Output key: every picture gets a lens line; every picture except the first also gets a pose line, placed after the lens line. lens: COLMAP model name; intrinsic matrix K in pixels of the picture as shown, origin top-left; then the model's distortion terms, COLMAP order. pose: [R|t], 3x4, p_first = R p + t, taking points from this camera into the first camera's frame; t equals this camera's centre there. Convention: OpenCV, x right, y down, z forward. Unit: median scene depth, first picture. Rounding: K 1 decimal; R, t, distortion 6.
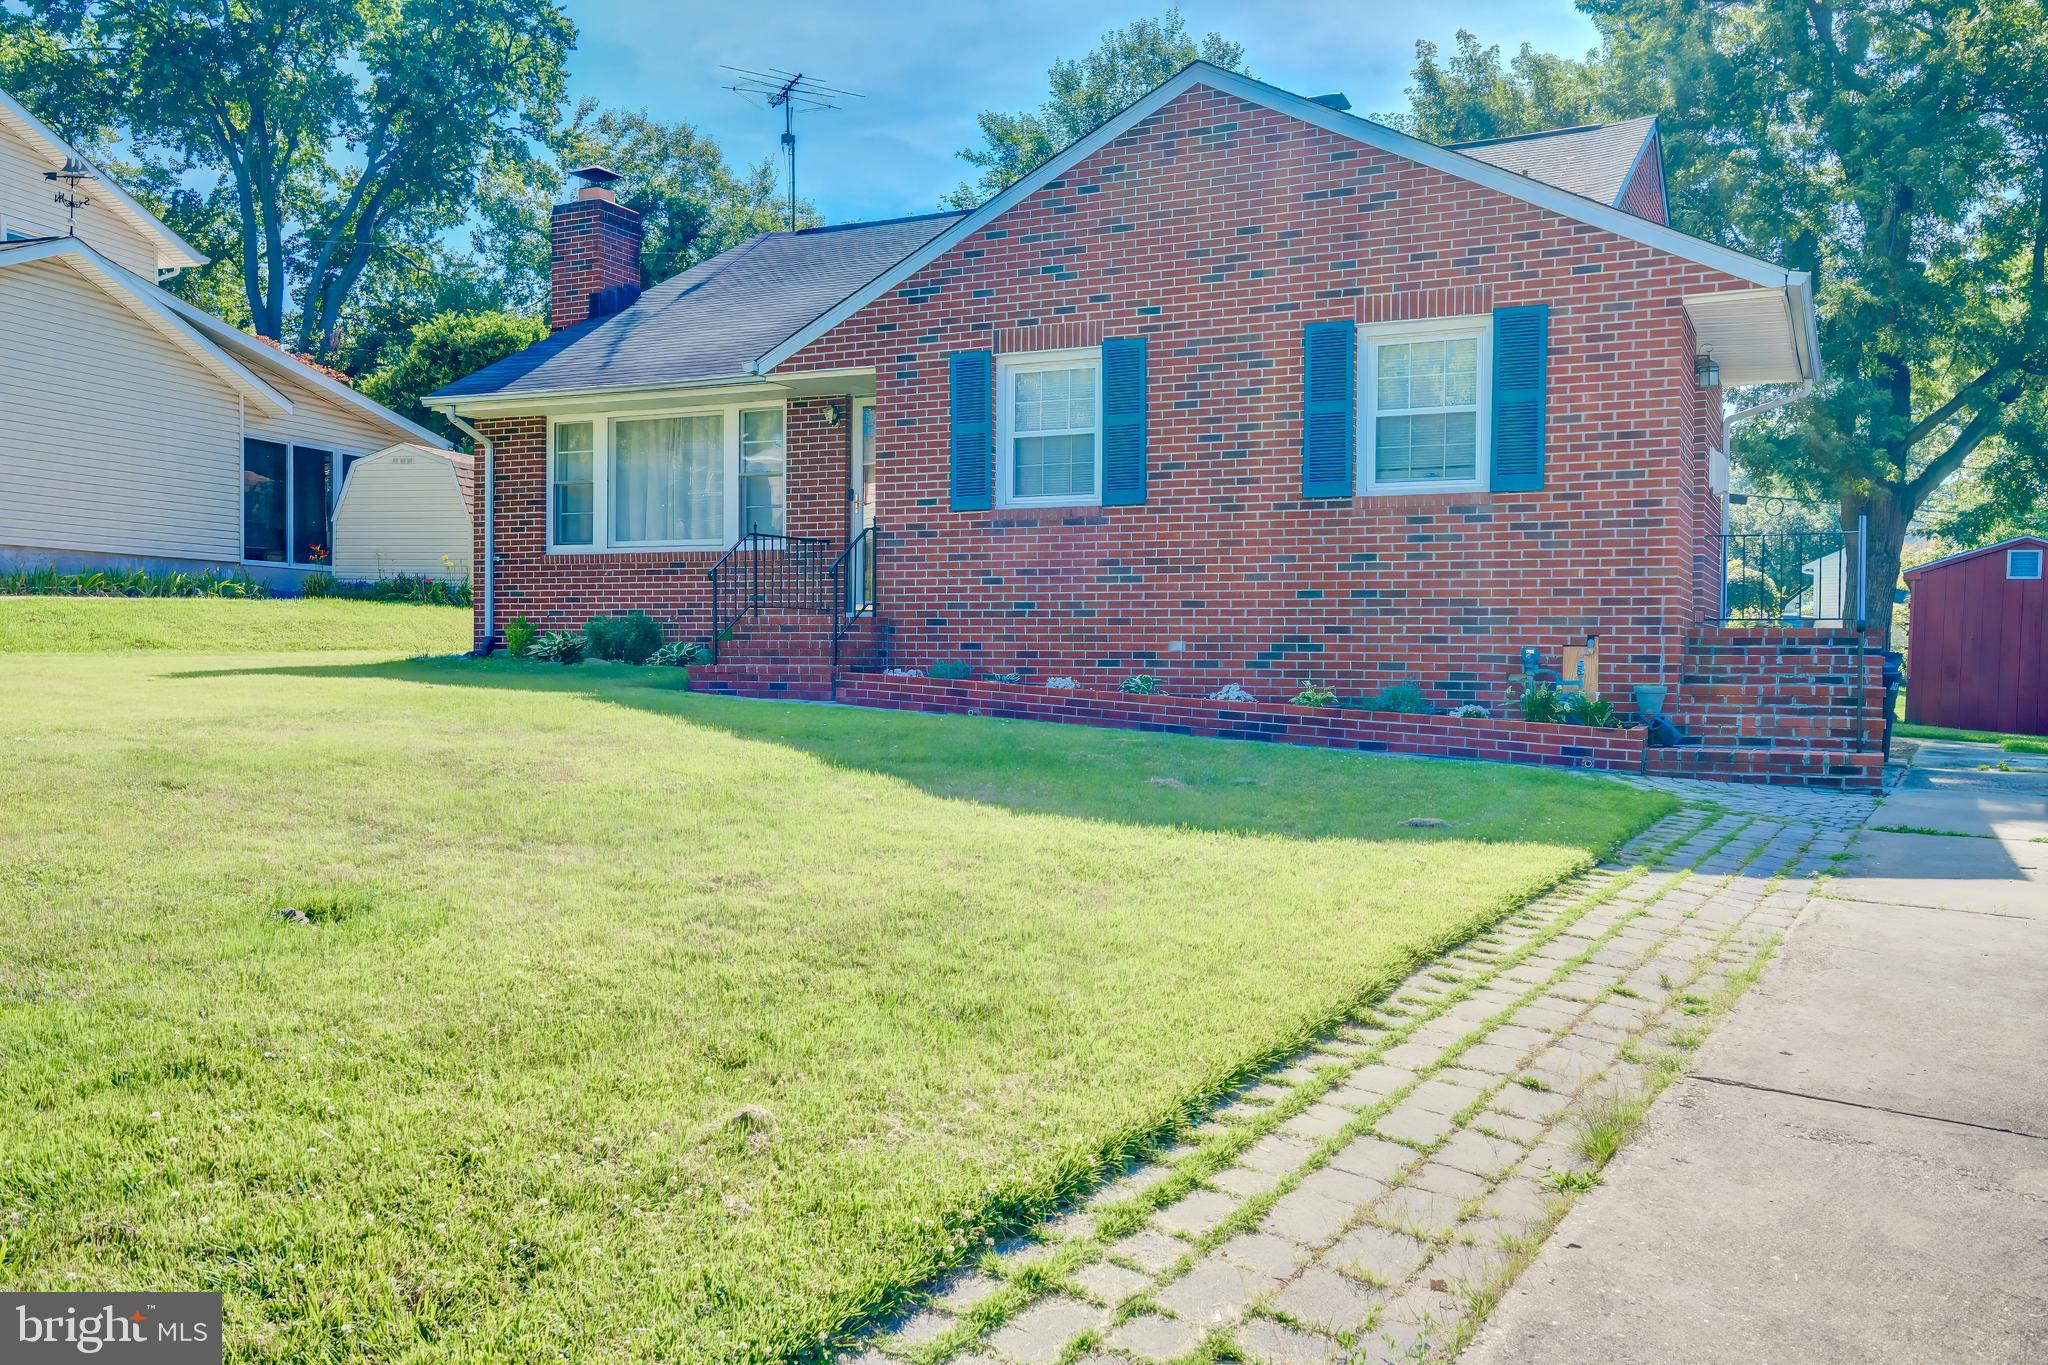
lens RADIAL K [[1703.3, 0, 1024.0], [0, 1703.3, 682.5], [0, 0, 1]] dist [0.008095, 0.011758]
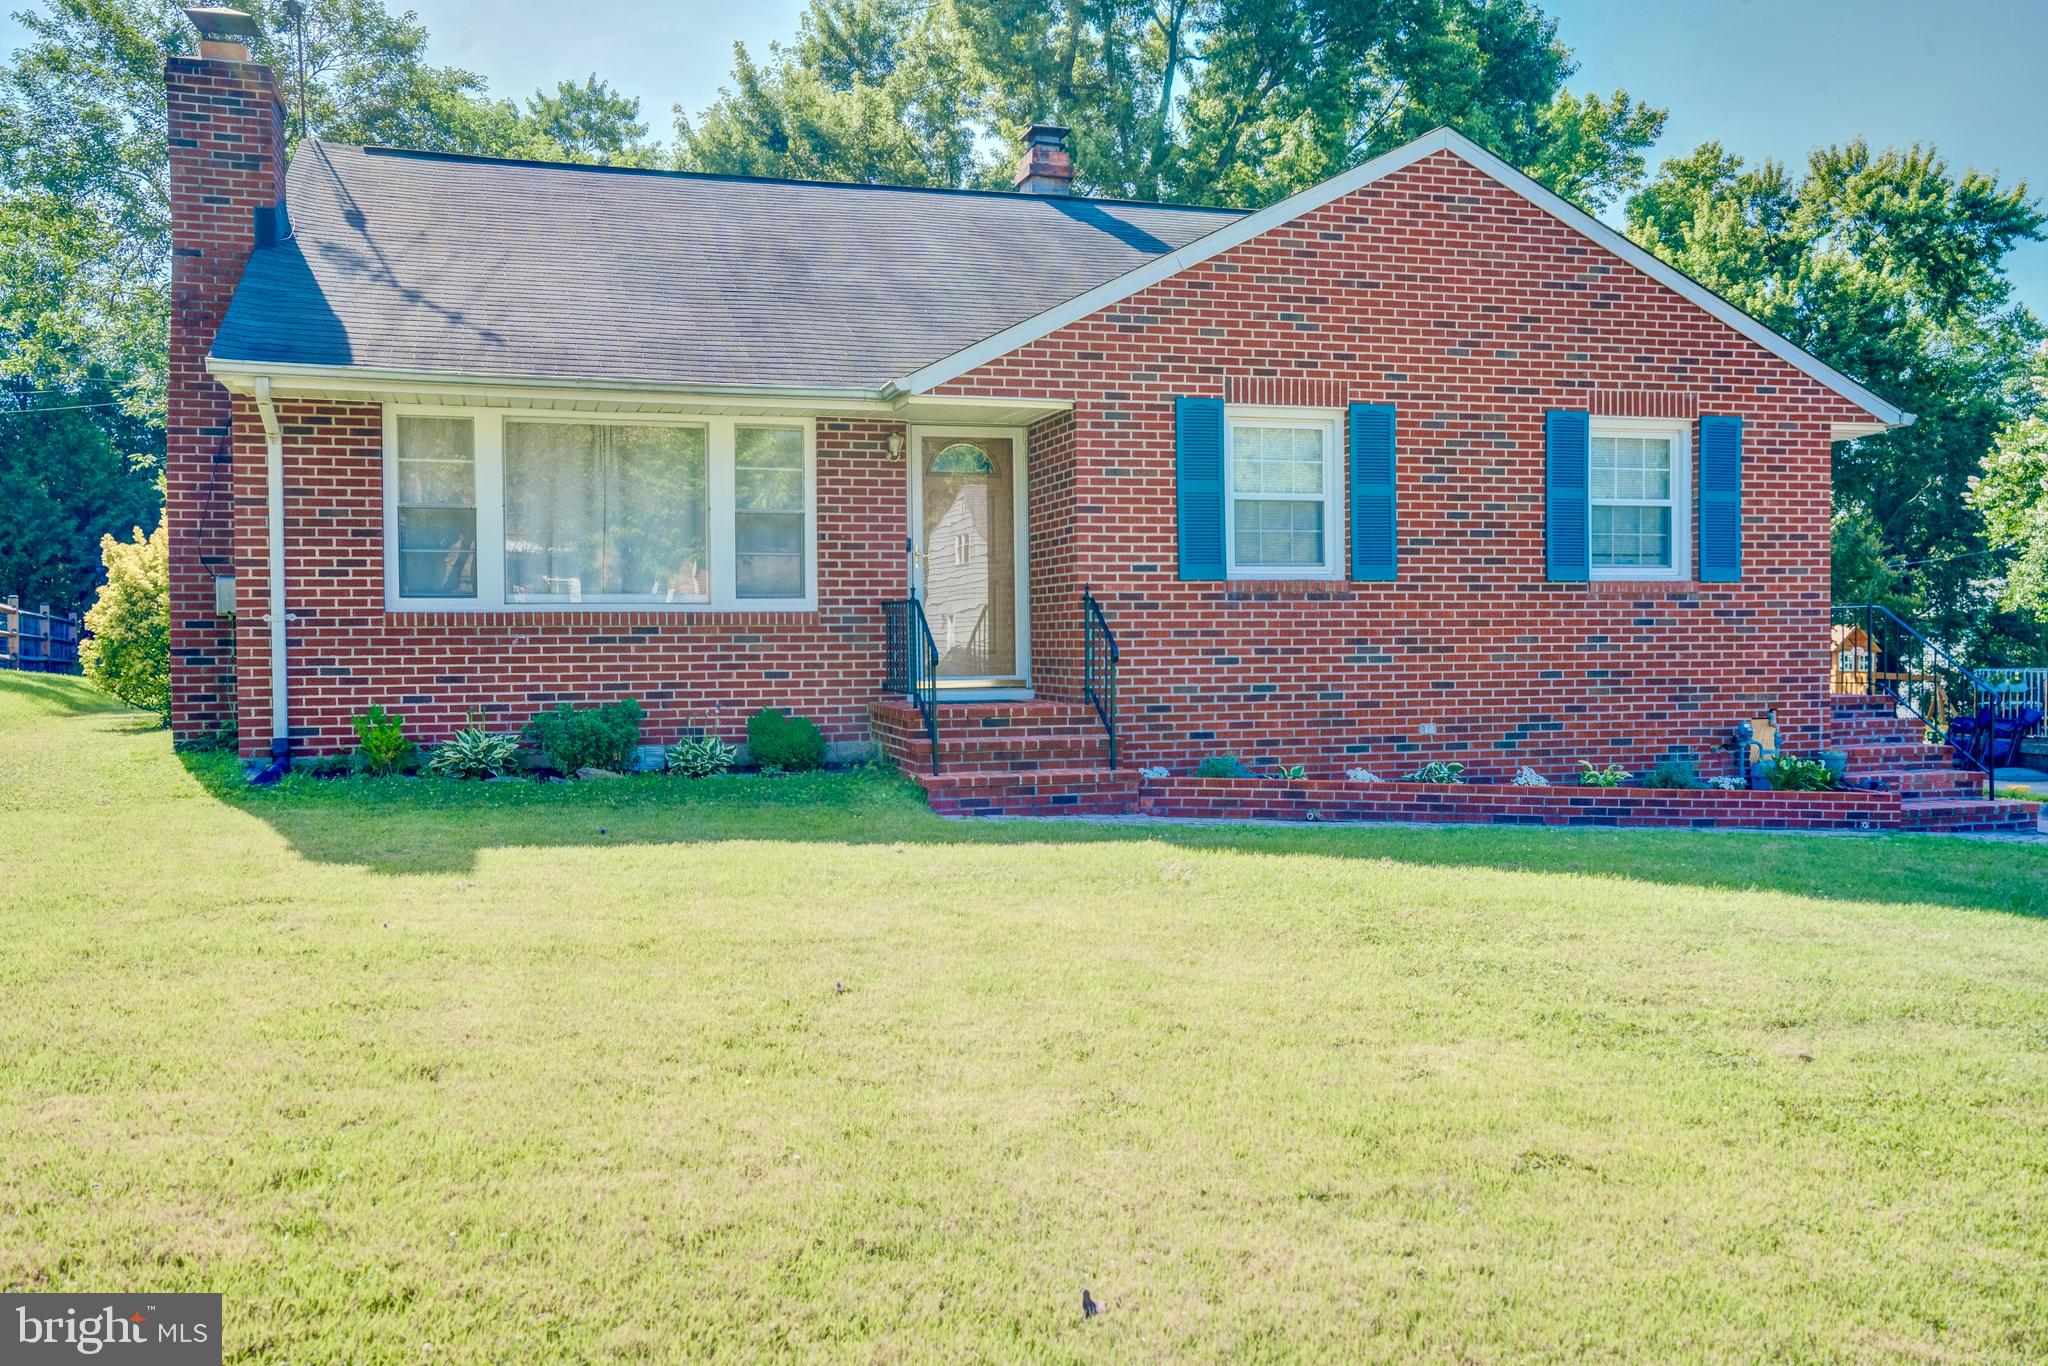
lens RADIAL K [[1703.3, 0, 1024.0], [0, 1703.3, 683.0], [0, 0, 1]] dist [0.008095, 0.011758]
pose [[0.729918, -0.031594, 0.682804, -0.731184], [0.023623, 0.999500, 0.020994, -0.072518], [-0.683126, 0.000806, 0.730300, 0.448297]]
